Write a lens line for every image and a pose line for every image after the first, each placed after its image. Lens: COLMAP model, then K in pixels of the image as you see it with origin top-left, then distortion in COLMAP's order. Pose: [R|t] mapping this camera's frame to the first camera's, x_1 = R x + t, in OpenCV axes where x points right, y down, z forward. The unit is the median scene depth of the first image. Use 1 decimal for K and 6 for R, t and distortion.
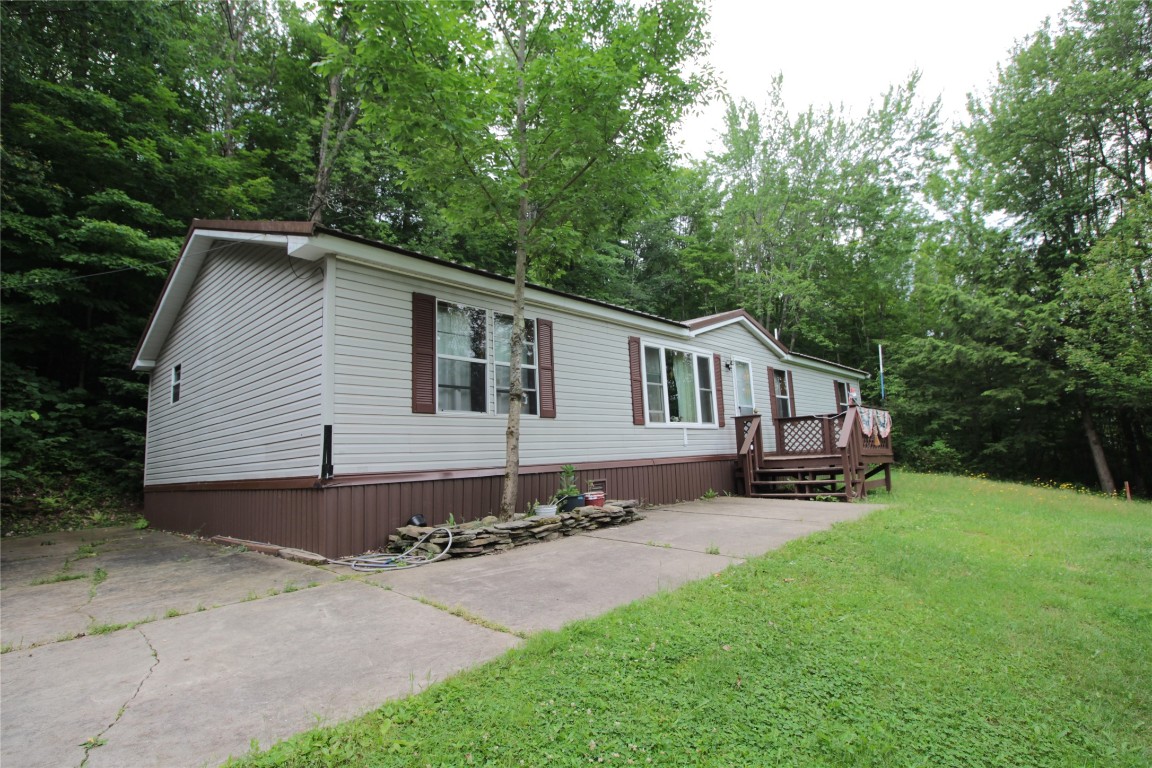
lens RADIAL K [[573.2, 0, 576.0], [0, 573.2, 384.0], [0, 0, 1]] dist [-0.002772, -0.000406]
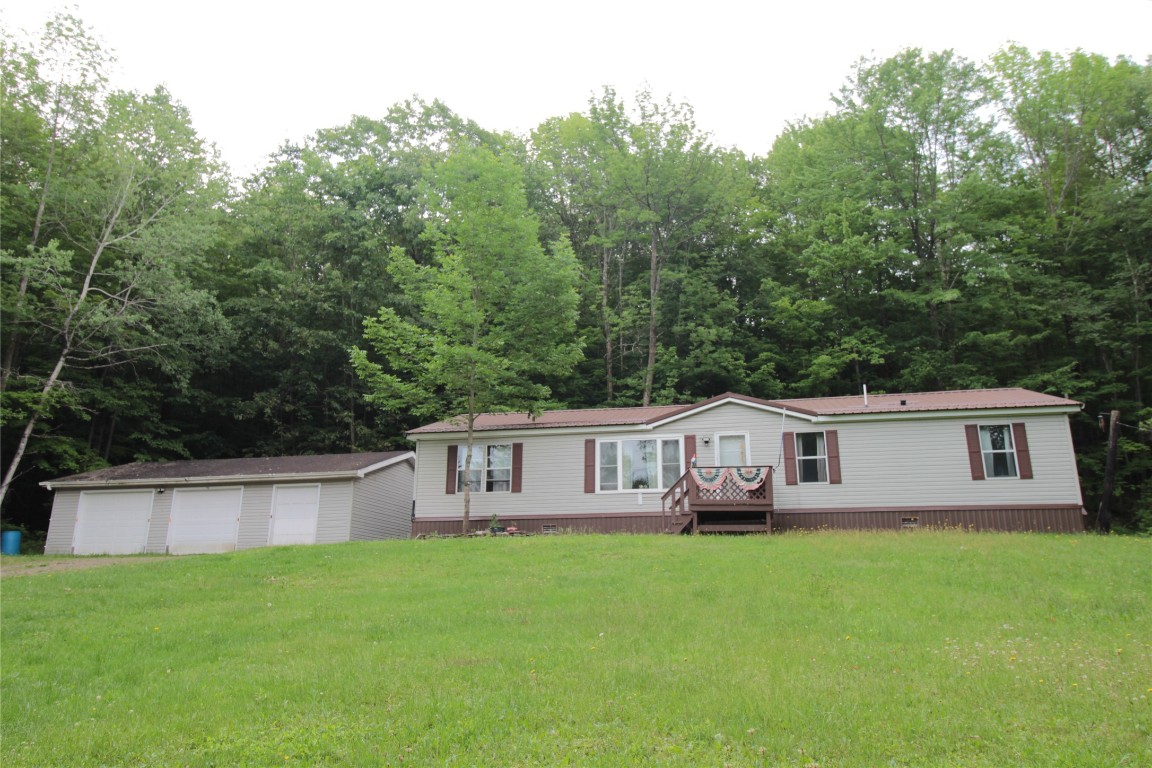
lens RADIAL K [[791.2, 0, 576.0], [0, 791.2, 363.7], [0, 0, 1]] dist [0.007443, 0.002643]
pose [[0.524364, -0.186414, -0.830838, 0.895422], [0.096322, 0.982464, -0.159643, 0.028715], [0.846028, 0.003683, 0.533125, -0.114879]]
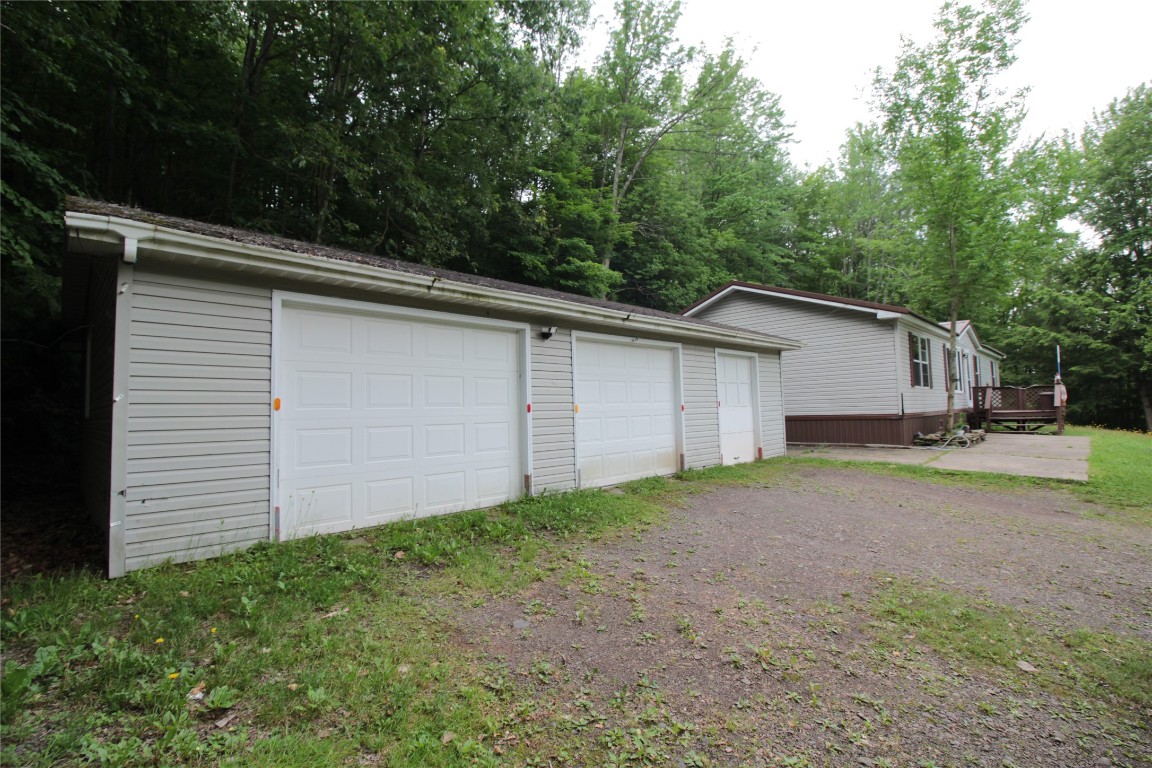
lens RADIAL K [[522.0, 0, 576.0], [0, 522.0, 384.0], [0, 0, 1]] dist [-0.018537, -0.000476]
pose [[0.998117, 0.026287, -0.055421, -0.411929], [-0.021338, 0.995886, 0.088072, -0.030941], [0.057508, -0.086724, 0.994571, -0.301349]]
